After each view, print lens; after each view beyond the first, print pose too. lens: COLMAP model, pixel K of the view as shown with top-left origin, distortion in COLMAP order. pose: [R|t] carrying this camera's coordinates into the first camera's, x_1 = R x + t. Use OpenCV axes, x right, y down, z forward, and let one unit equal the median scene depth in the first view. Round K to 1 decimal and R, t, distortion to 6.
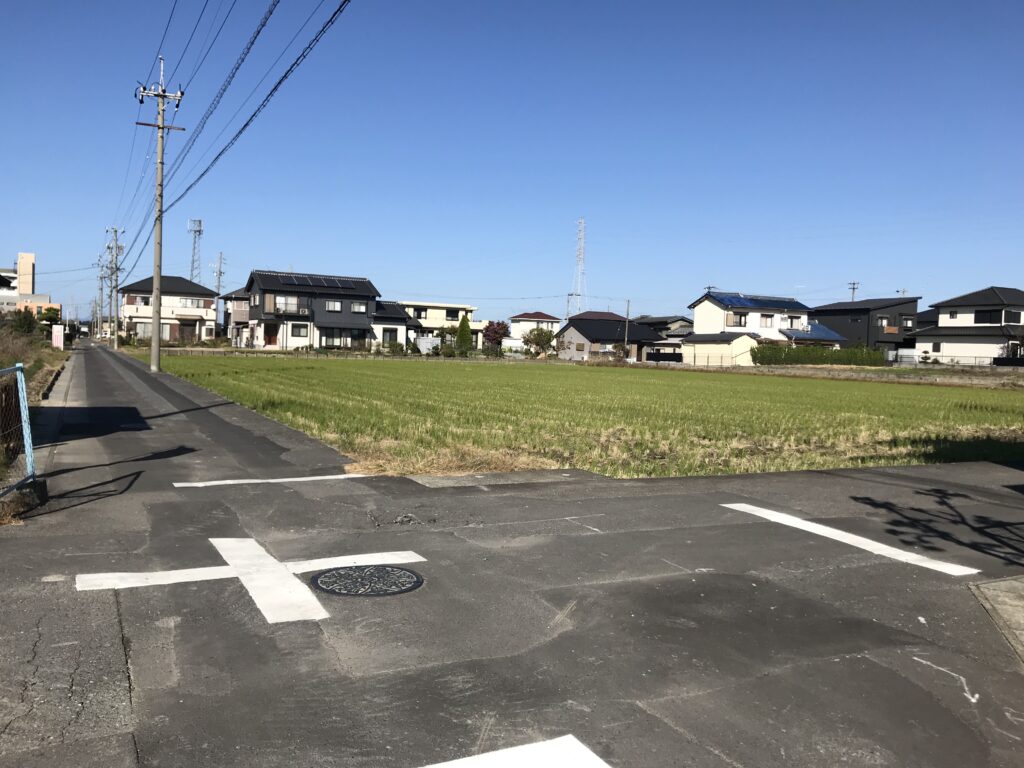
lens RADIAL K [[820.2, 0, 512.0], [0, 820.2, 384.0], [0, 0, 1]] dist [0.030608, -0.064818]
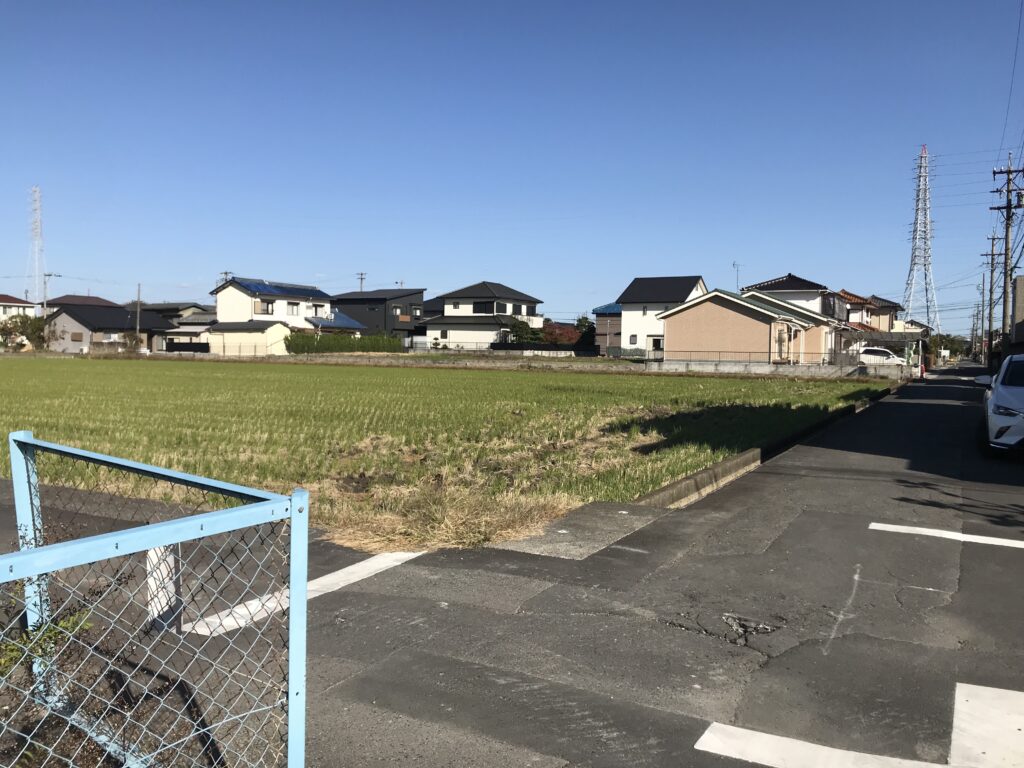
lens RADIAL K [[818.2, 0, 518.4], [0, 818.2, 394.2], [0, 0, 1]] dist [0.001113, -0.010367]
pose [[0.813014, -0.049875, 0.580104, -0.046402], [0.033438, 0.998680, 0.038998, -0.003625], [-0.581283, -0.012308, 0.813608, 0.040646]]
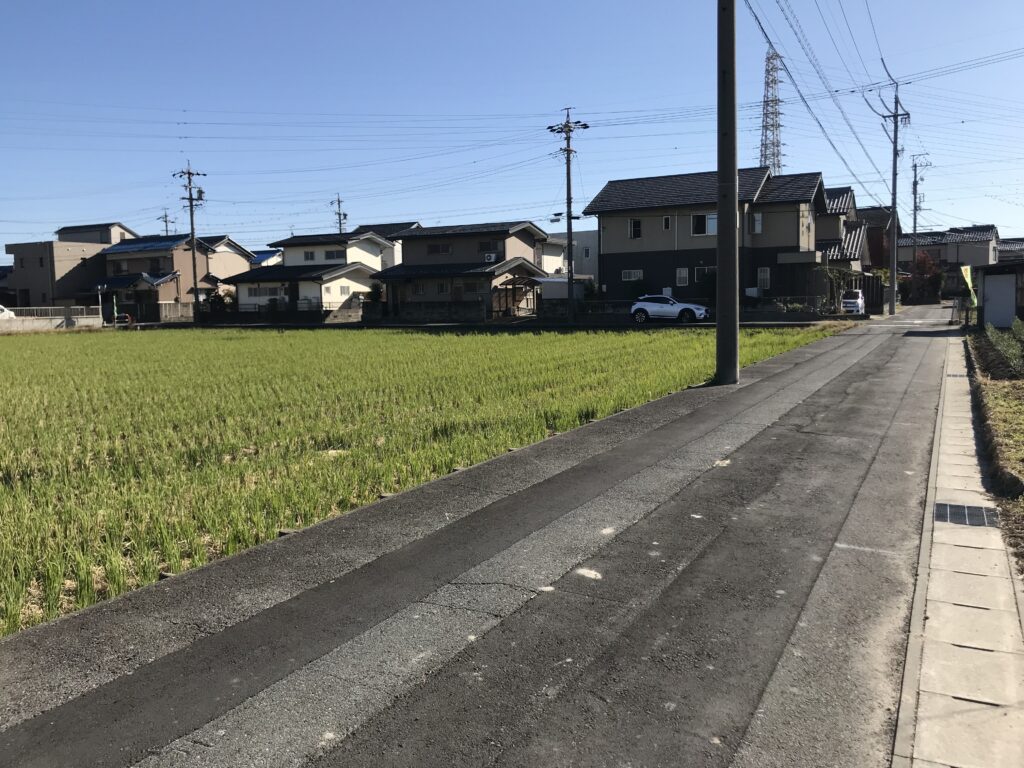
lens RADIAL K [[820.2, 0, 512.0], [0, 820.2, 384.0], [0, 0, 1]] dist [0.030608, -0.064818]
pose [[-0.566080, -0.099476, 0.818327, -0.276538], [0.036257, 0.988727, 0.145270, -0.026421], [-0.823553, 0.111904, -0.556092, 0.501671]]
